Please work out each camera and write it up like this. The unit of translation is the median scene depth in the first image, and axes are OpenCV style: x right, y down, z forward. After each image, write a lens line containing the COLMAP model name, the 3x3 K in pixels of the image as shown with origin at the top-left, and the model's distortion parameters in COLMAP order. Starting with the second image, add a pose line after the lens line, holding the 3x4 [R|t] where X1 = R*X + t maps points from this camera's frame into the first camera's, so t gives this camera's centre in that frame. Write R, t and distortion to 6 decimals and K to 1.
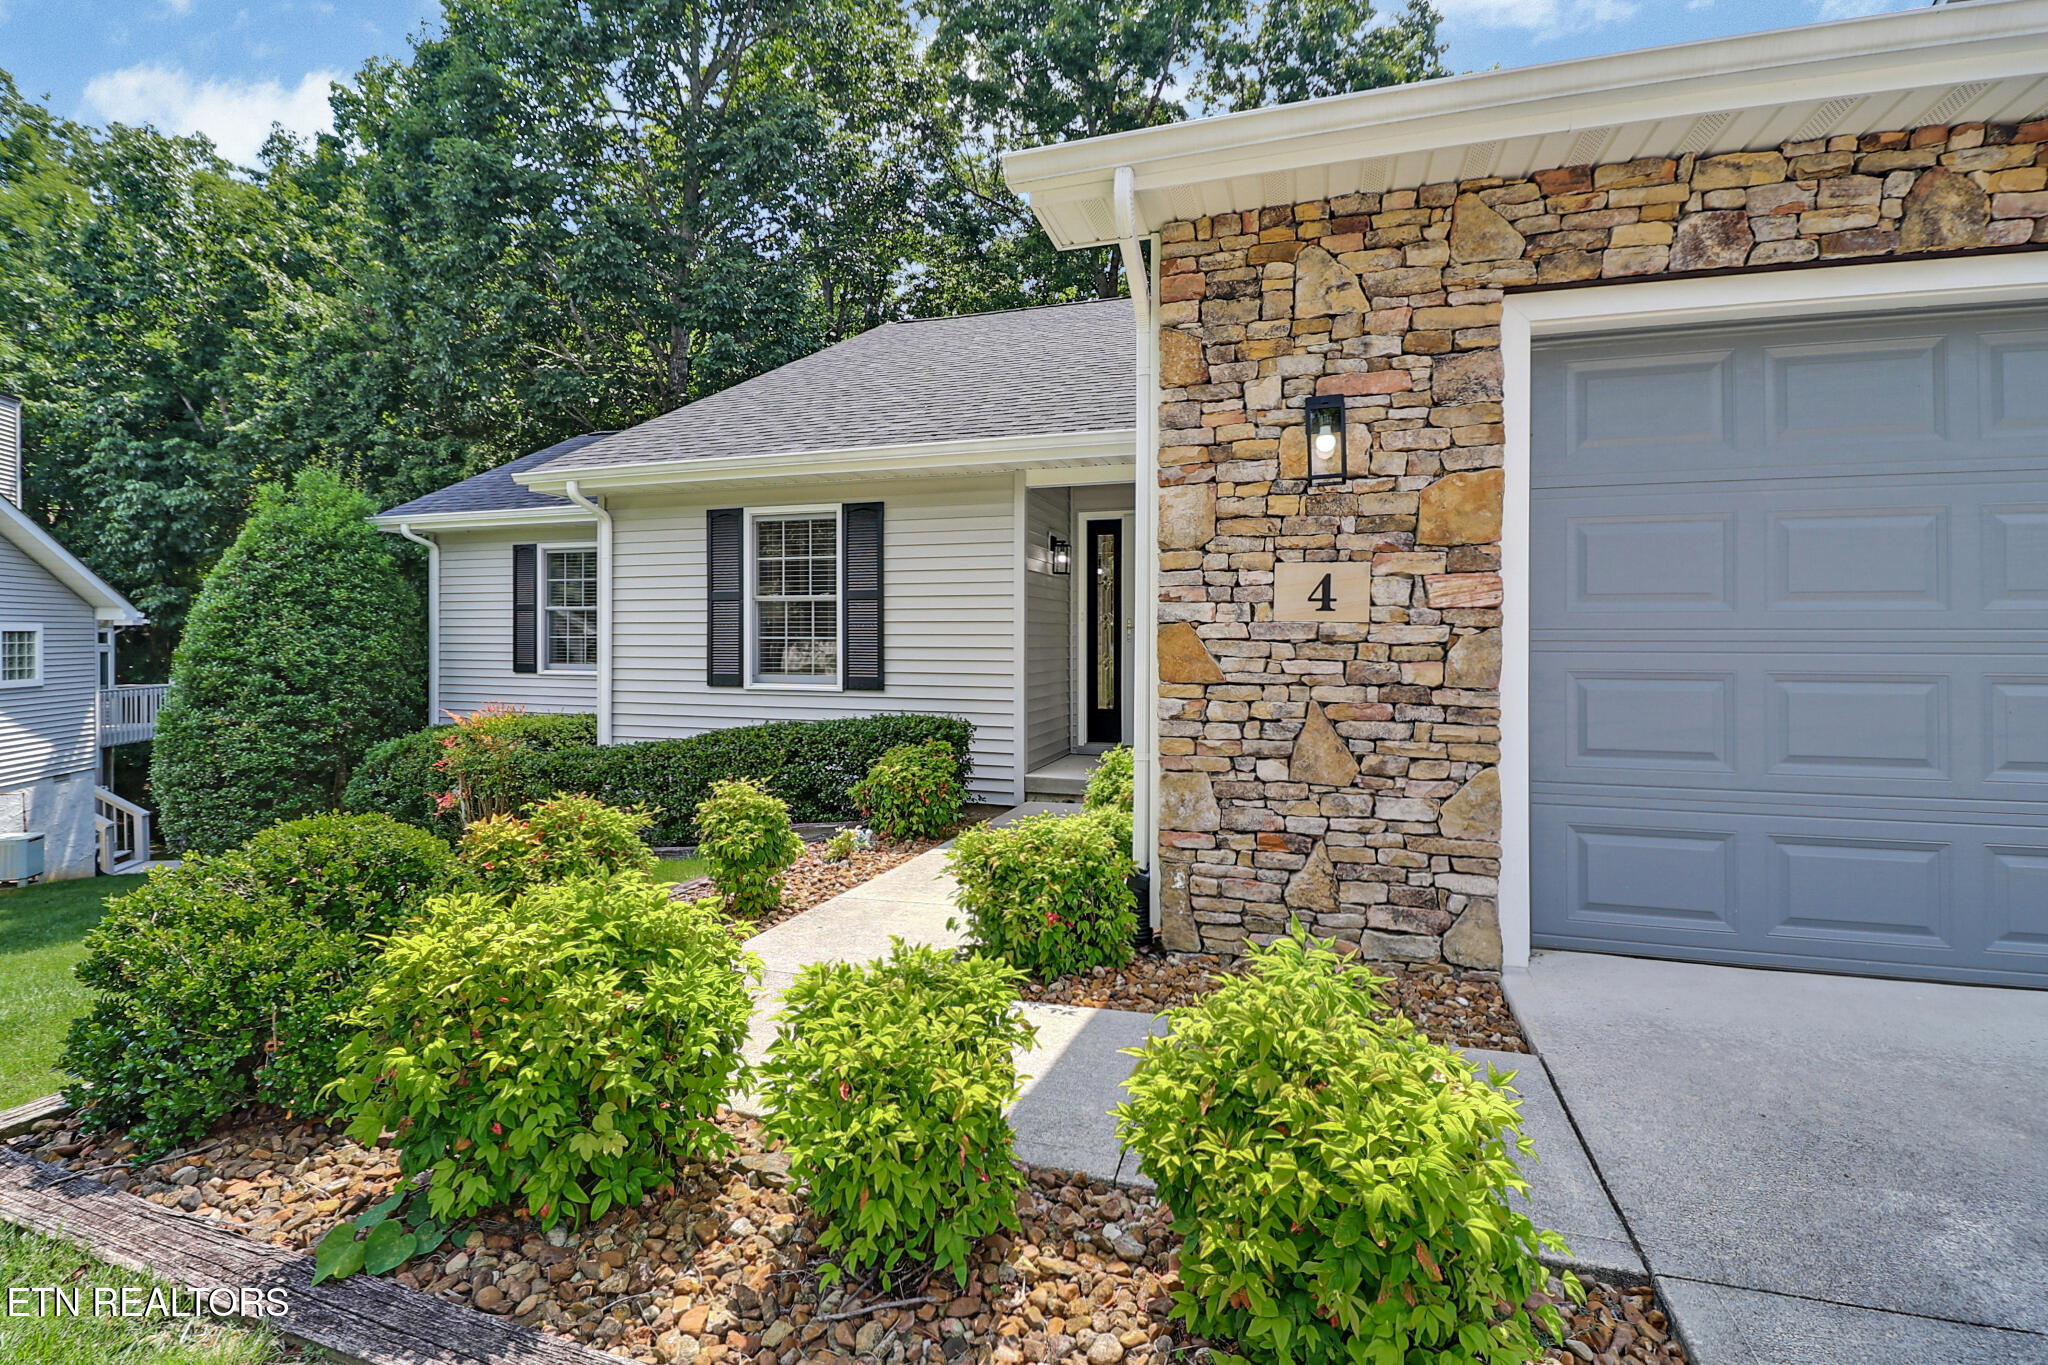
lens RADIAL K [[958.2, 0, 1008.8], [0, 958.2, 648.9], [0, 0, 1]] dist [0.003156, -0.012756]
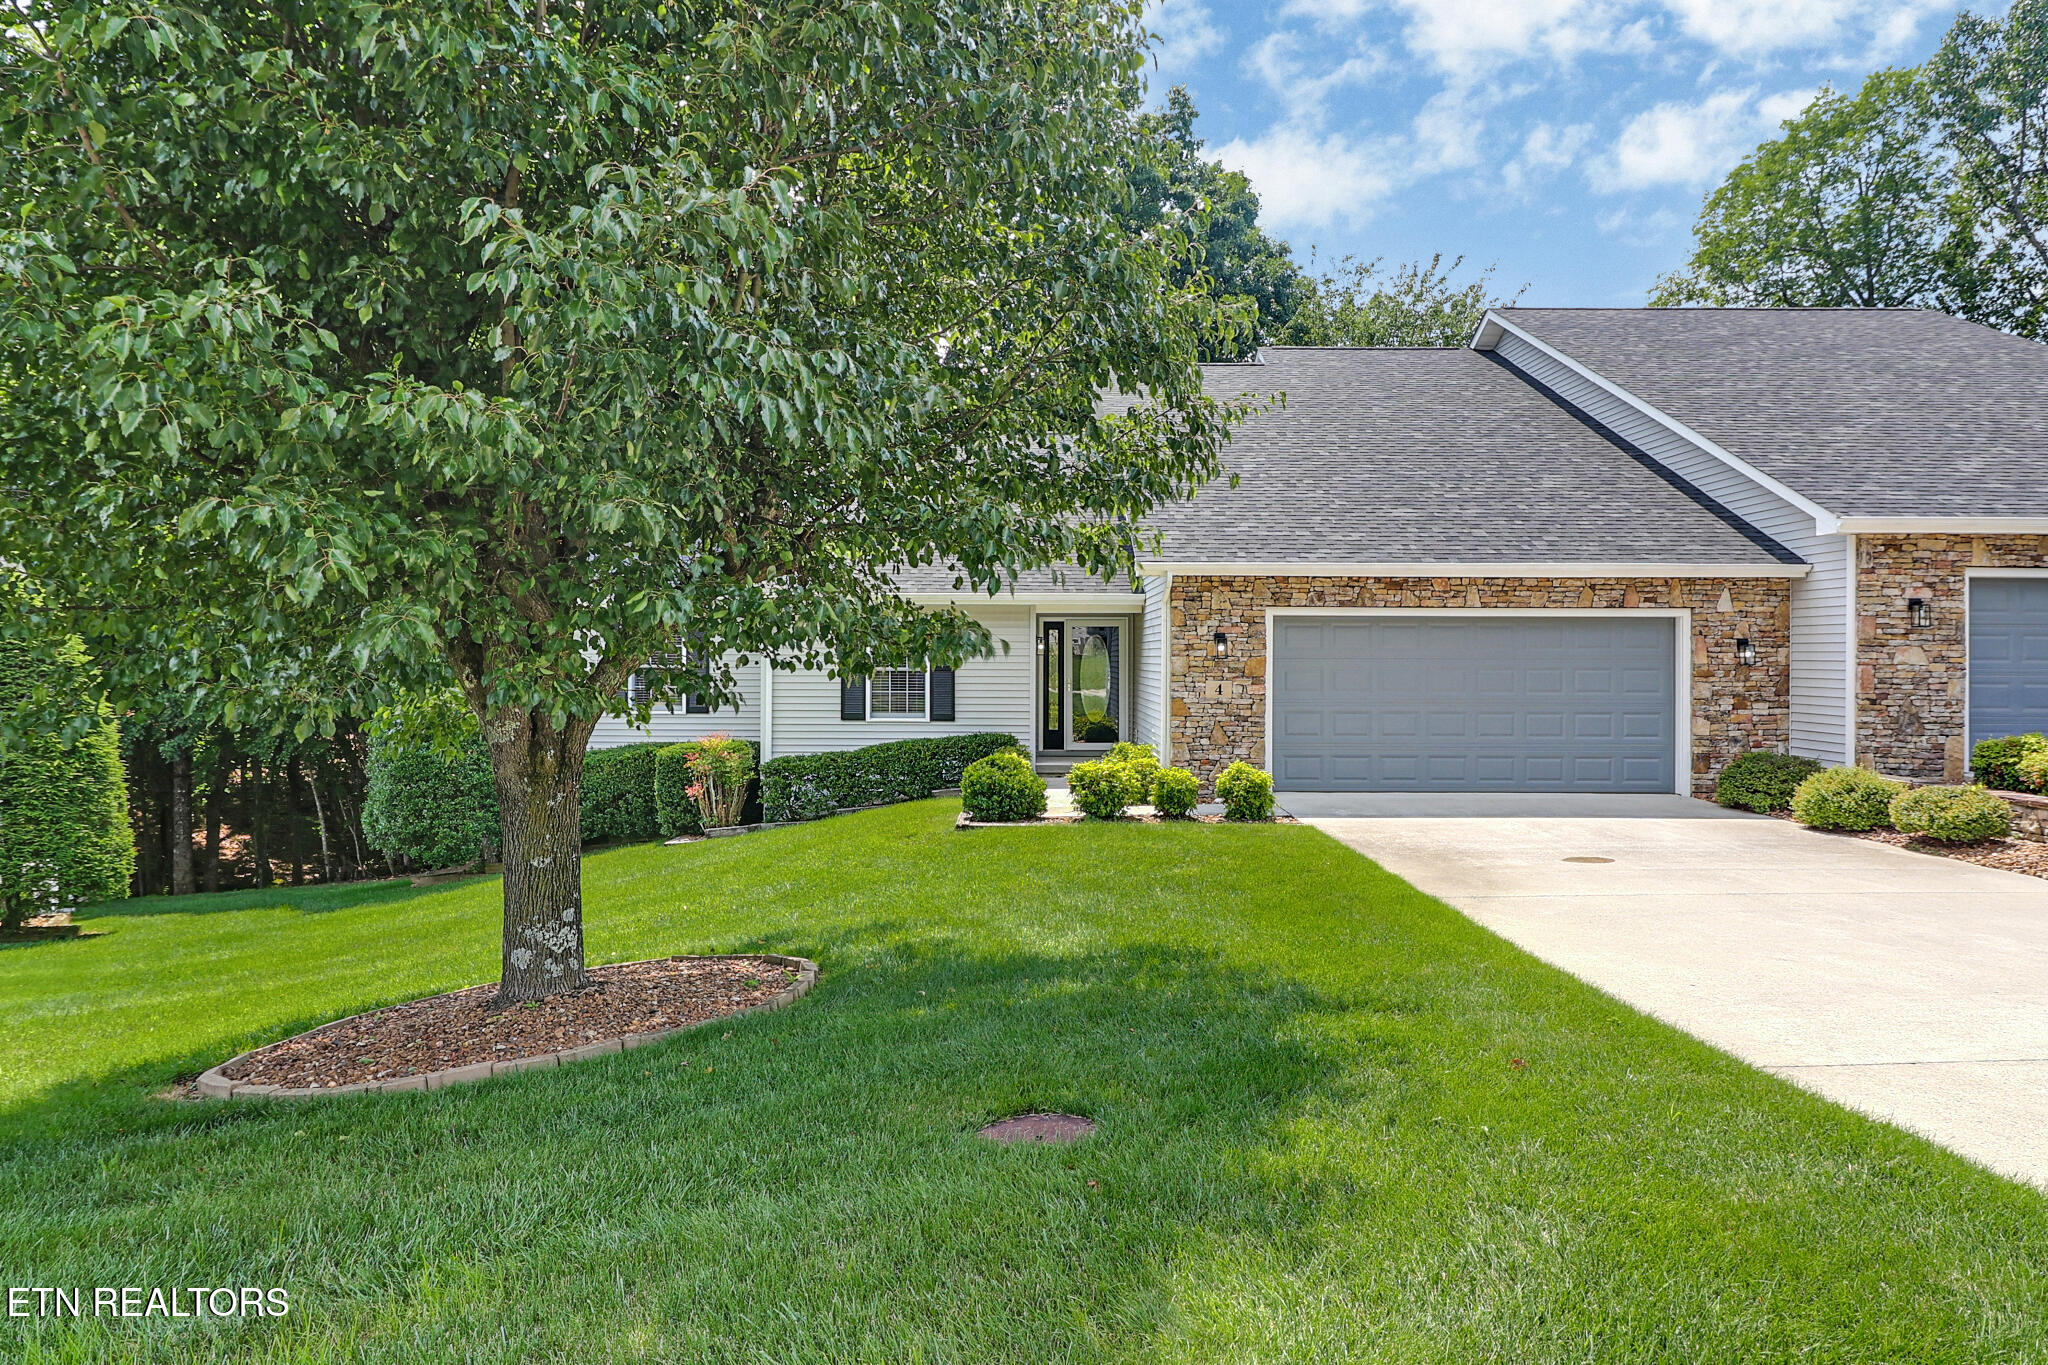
lens RADIAL K [[1317.7, 0, 1024.0], [0, 1317.7, 682.5], [0, 0, 1]] dist [-0.005406, -0.003061]
pose [[0.950027, -0.007403, 0.312080, -0.810707], [0.002641, 0.999874, 0.015678, -0.071282], [-0.312157, -0.014070, 0.949926, -1.464011]]
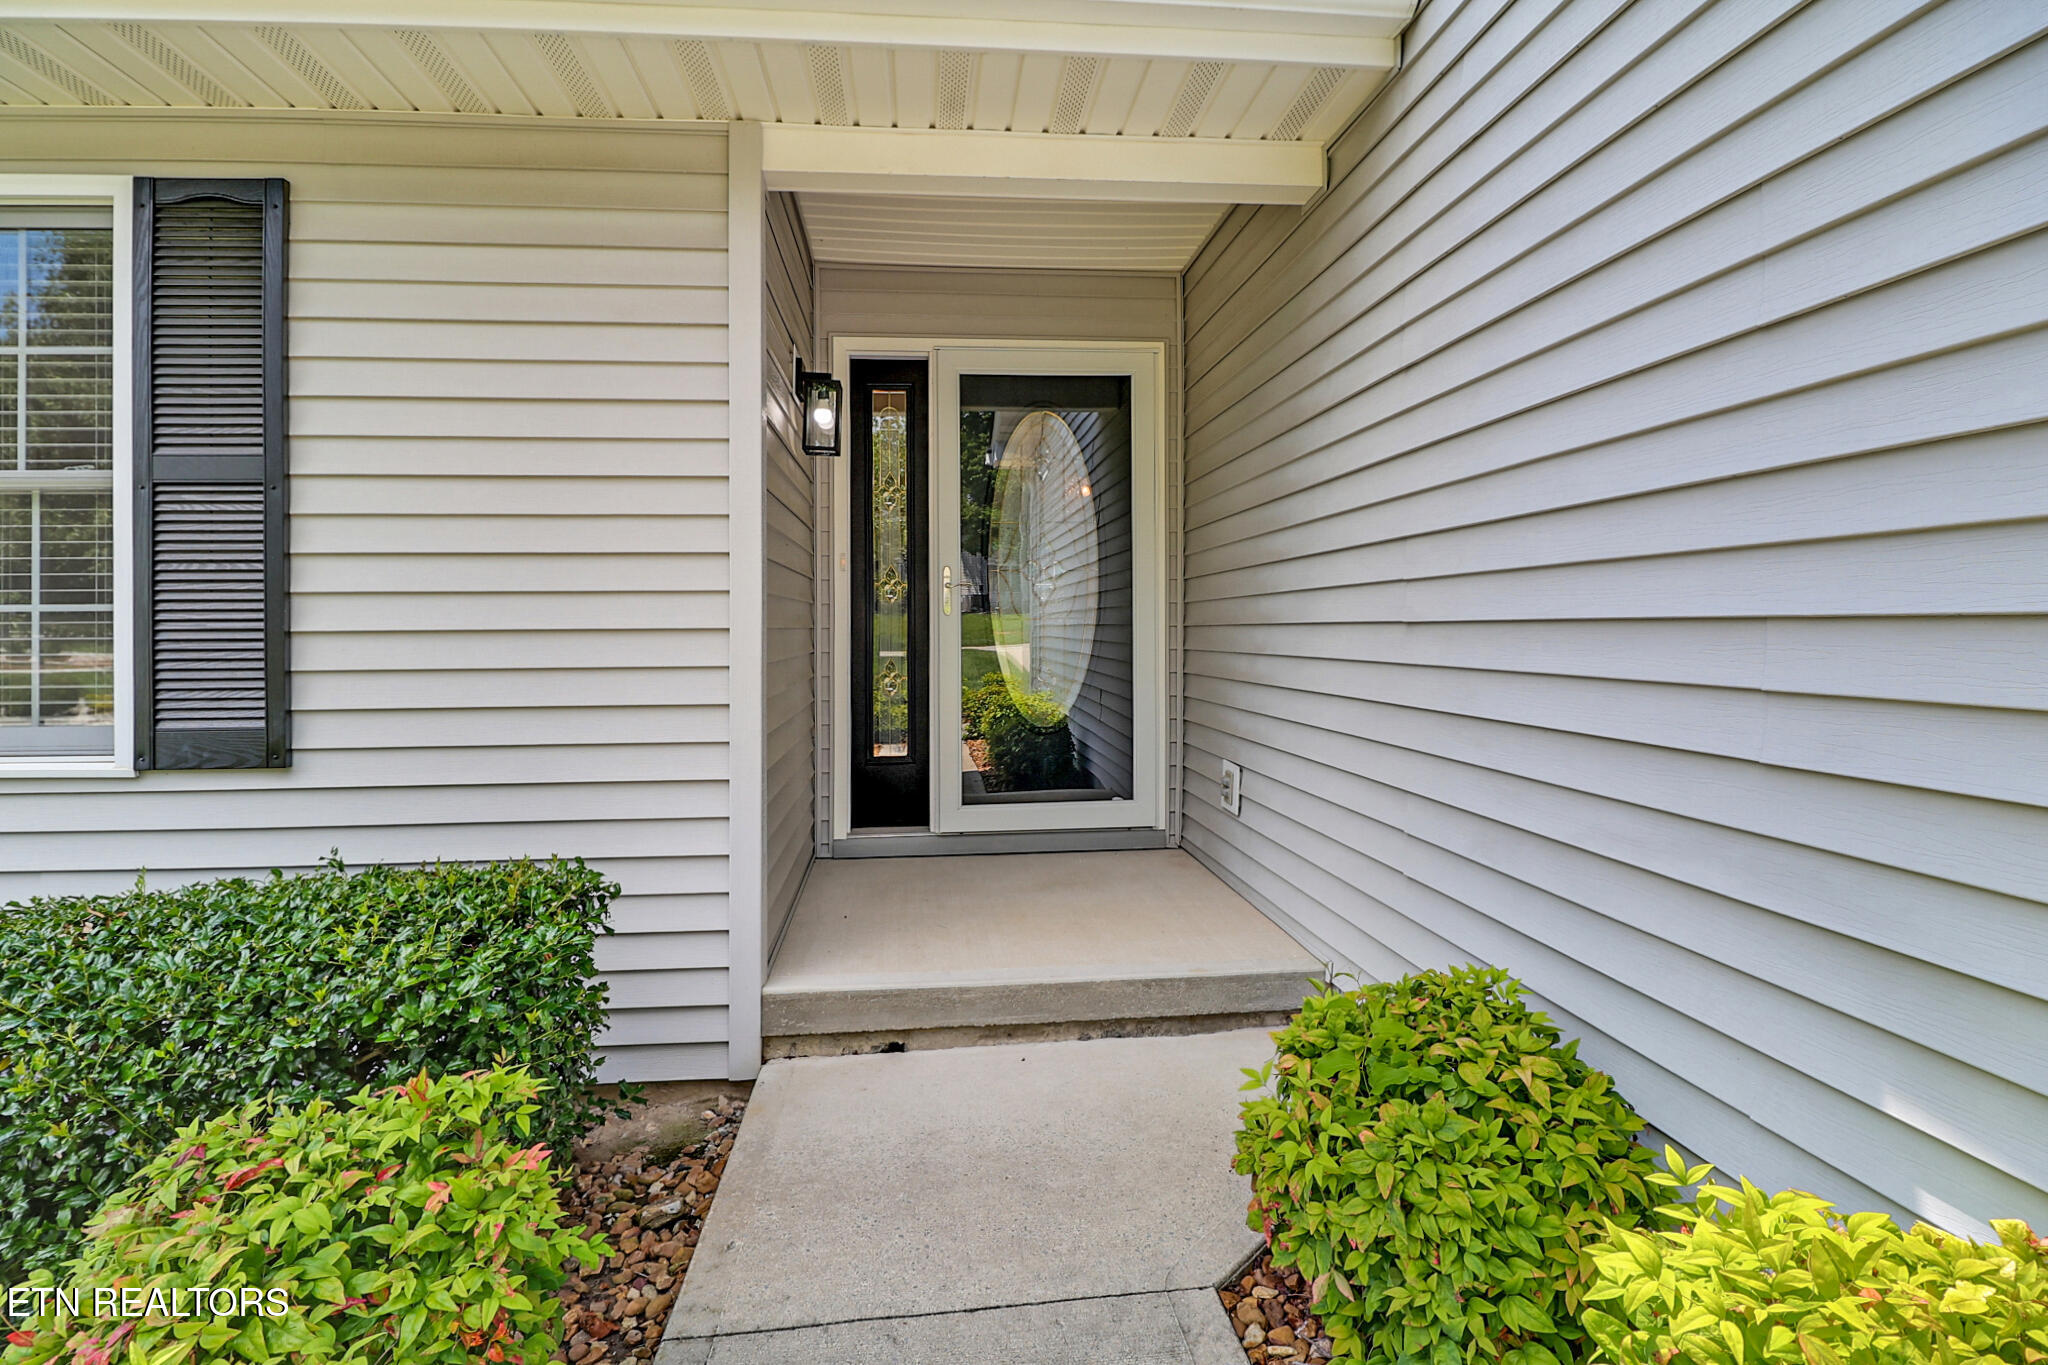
lens RADIAL K [[958.2, 0, 1008.8], [0, 958.2, 648.9], [0, 0, 1]] dist [0.003156, -0.012756]
pose [[0.920263, -0.014385, 0.391036, -0.035435], [0.012030, 0.999892, 0.008470, 0.003810], [-0.391116, -0.003091, 0.920336, 0.631187]]
